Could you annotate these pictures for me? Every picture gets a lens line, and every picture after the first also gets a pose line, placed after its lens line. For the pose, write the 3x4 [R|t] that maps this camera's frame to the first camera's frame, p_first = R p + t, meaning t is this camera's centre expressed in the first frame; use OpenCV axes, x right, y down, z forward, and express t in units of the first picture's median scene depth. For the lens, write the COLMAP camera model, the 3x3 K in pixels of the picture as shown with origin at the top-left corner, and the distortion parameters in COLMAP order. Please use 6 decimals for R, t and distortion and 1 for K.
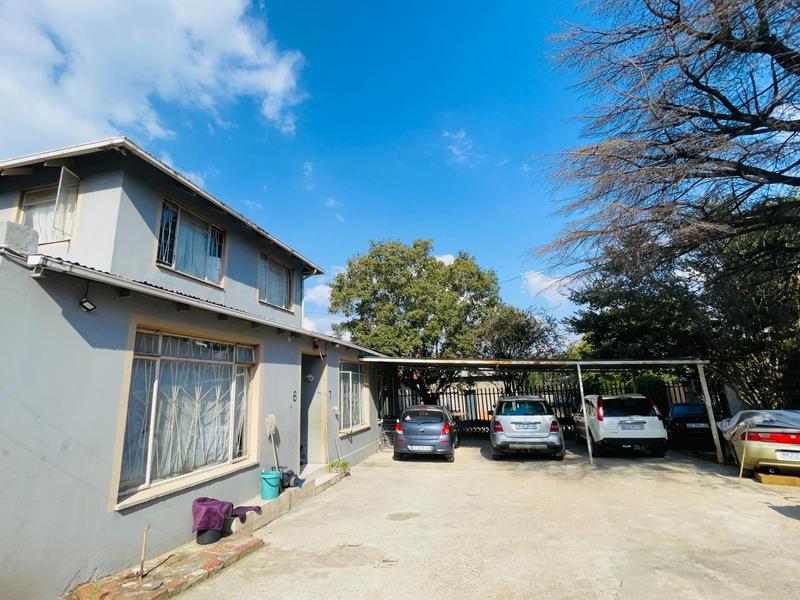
lens RADIAL K [[392.2, 0, 395.6], [0, 392.2, 294.7], [0, 0, 1]] dist [-0.000142, 0.003503]
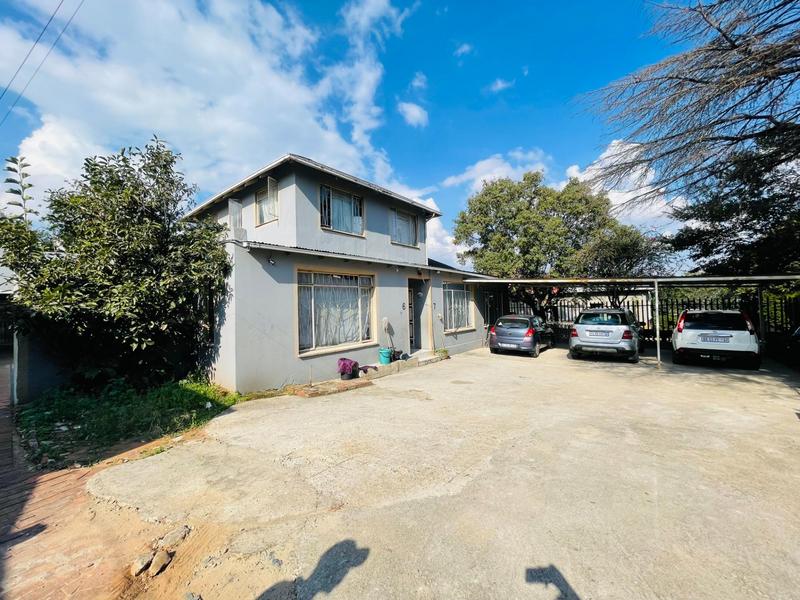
lens RADIAL K [[325.9, 0, 397.5], [0, 325.9, 296.0], [0, 0, 1]] dist [0.015258, -0.001969]
pose [[0.899243, -0.001177, -0.437449, 0.286130], [0.096611, 0.975839, 0.195971, -0.036698], [0.426649, -0.218488, 0.877630, -0.132015]]
